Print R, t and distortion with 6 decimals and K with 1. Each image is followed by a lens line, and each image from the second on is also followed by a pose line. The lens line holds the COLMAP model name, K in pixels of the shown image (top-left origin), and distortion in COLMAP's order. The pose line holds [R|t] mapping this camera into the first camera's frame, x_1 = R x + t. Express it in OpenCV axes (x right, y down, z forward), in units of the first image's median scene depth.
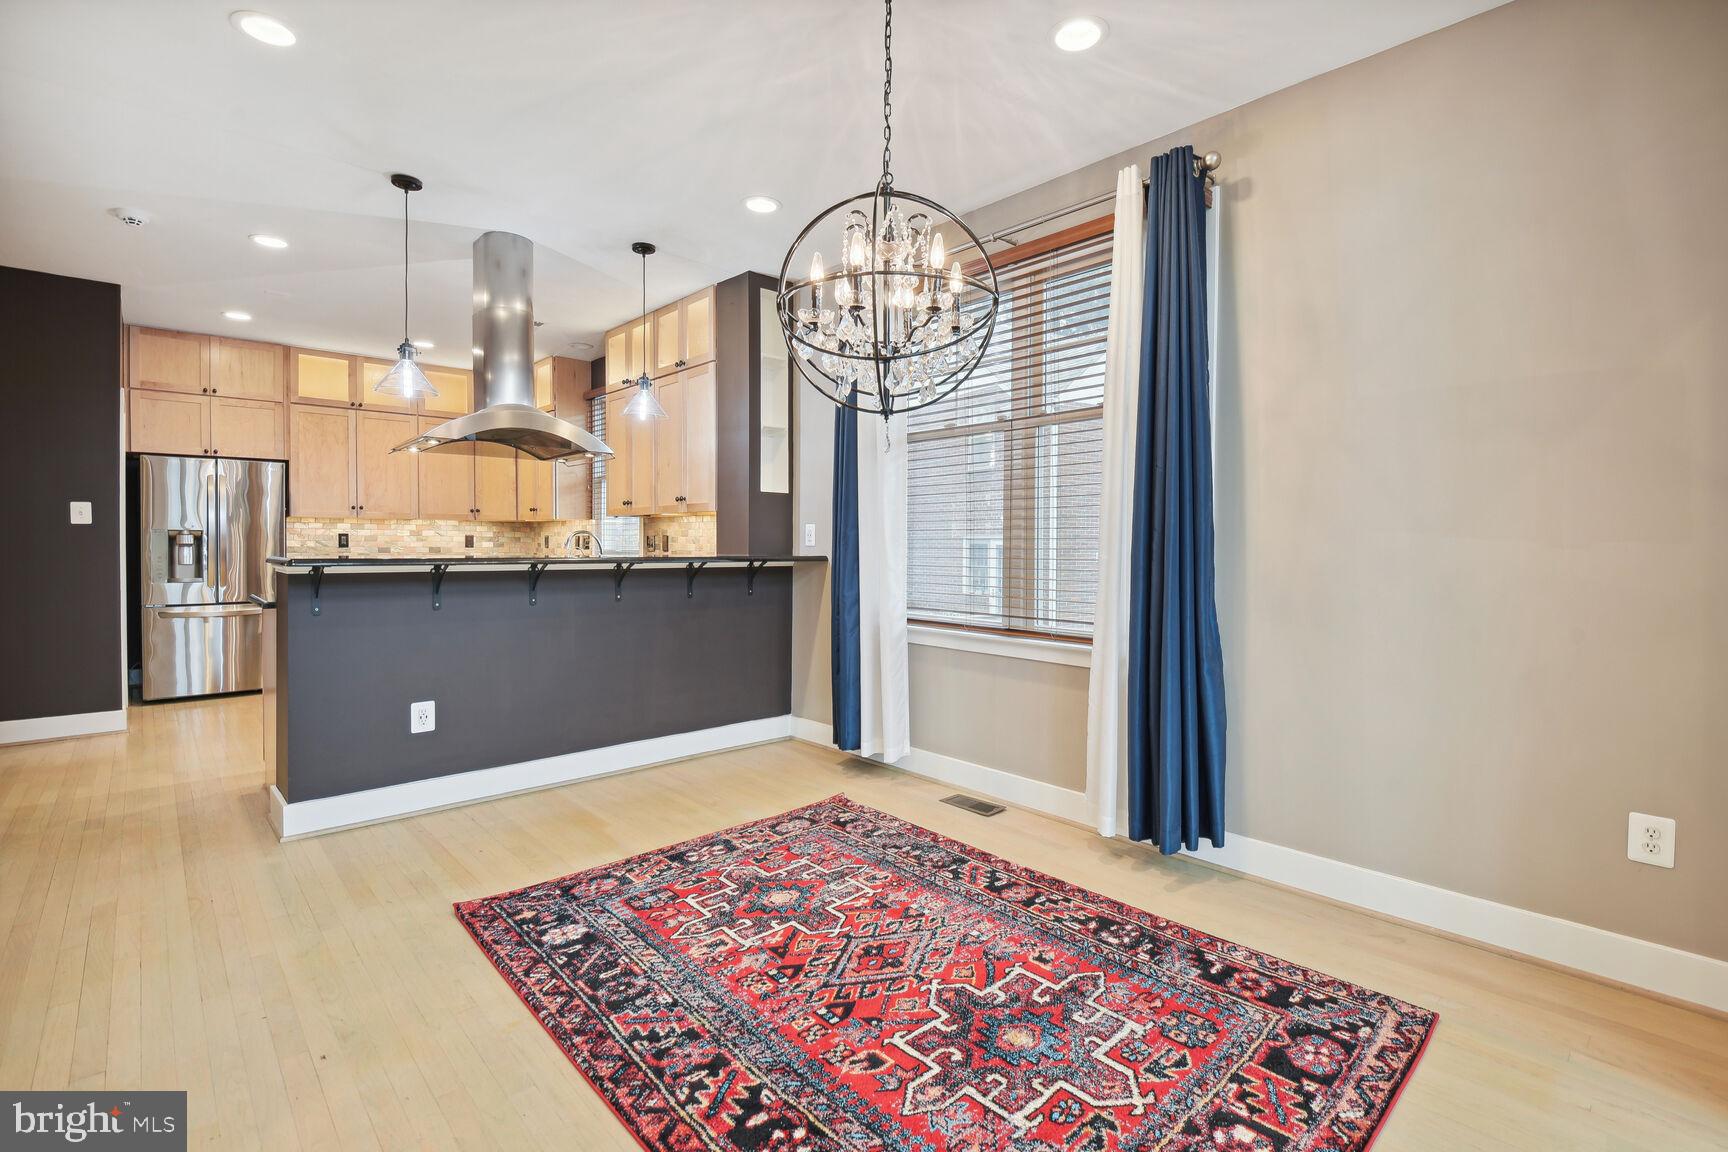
lens RADIAL K [[789.8, 0, 889.5], [0, 789.8, 547.6], [0, 0, 1]] dist [0.027656, -0.021061]
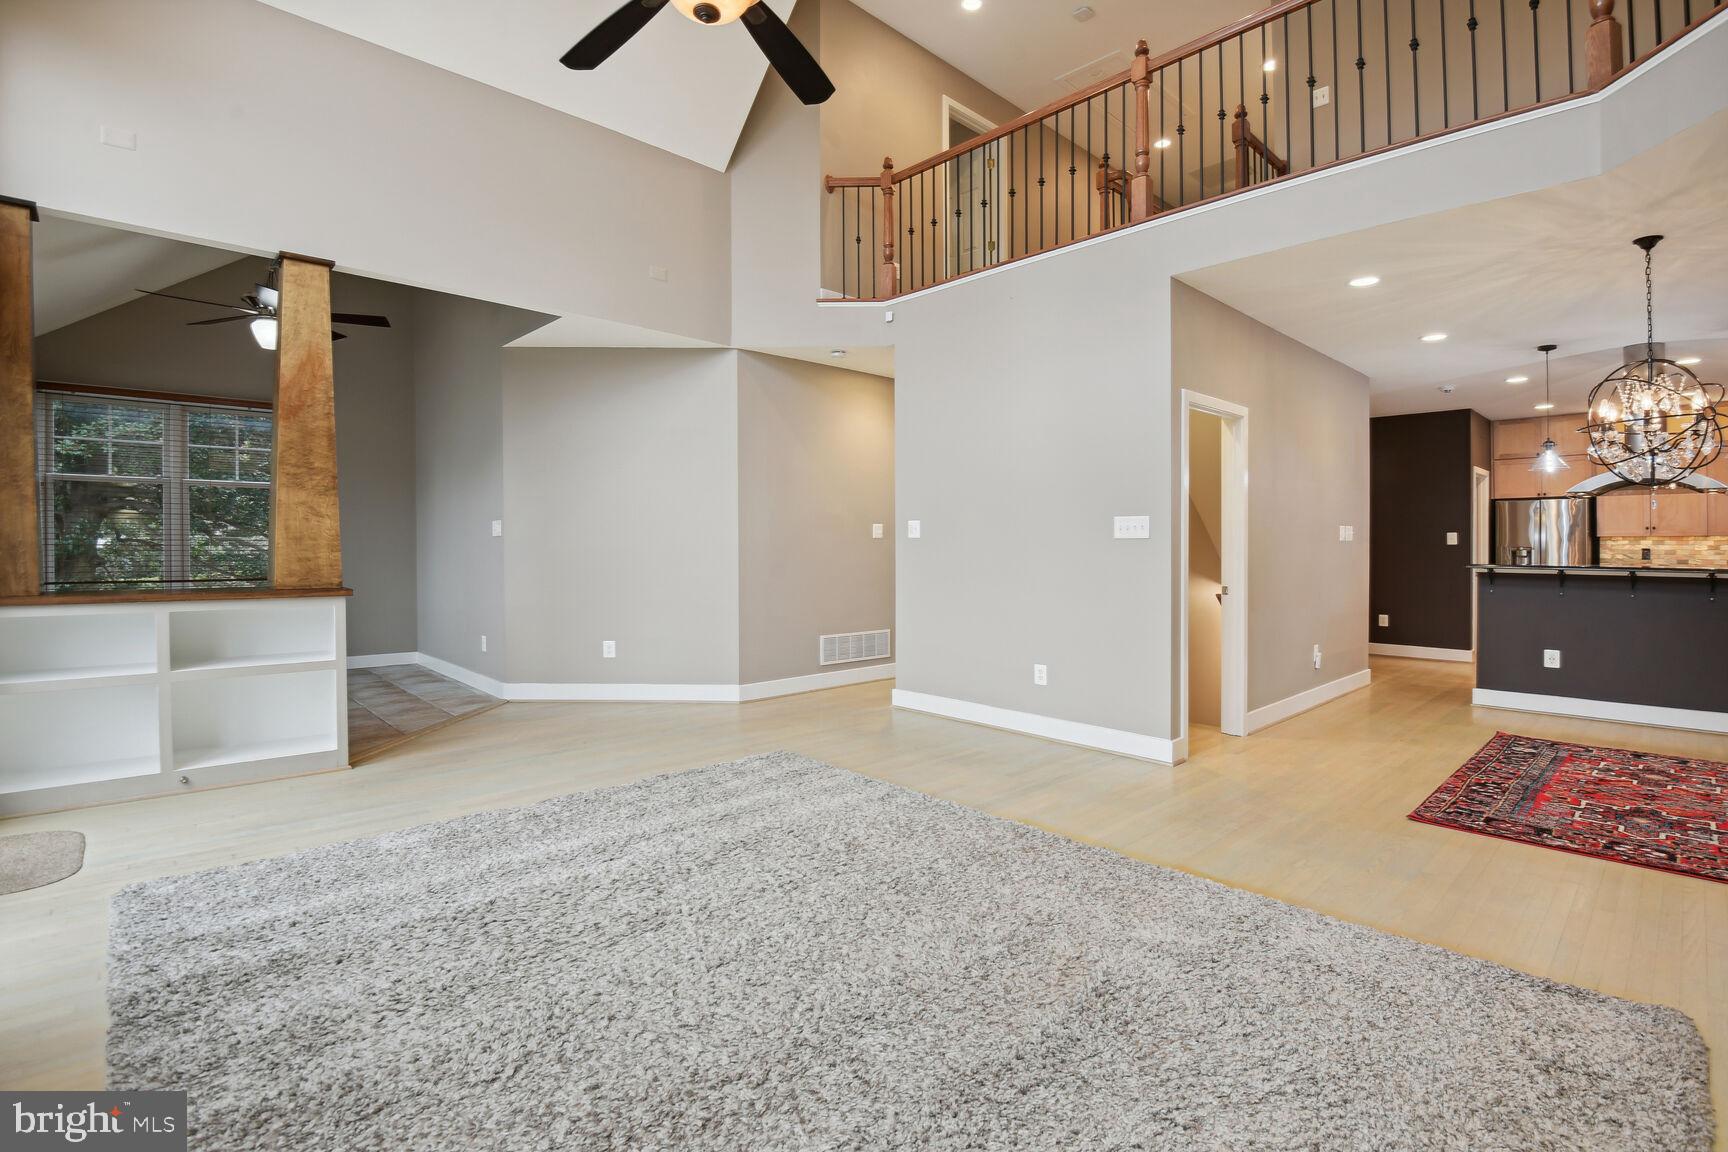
lens RADIAL K [[790.0, 0, 870.4], [0, 790.0, 545.6], [0, 0, 1]] dist [0.026306, -0.037478]
pose [[-0.000425, -0.003694, -0.999993, 0.817319], [-0.011387, 0.999928, -0.003689, -0.005259], [0.999935, 0.011386, -0.000467, -0.342501]]
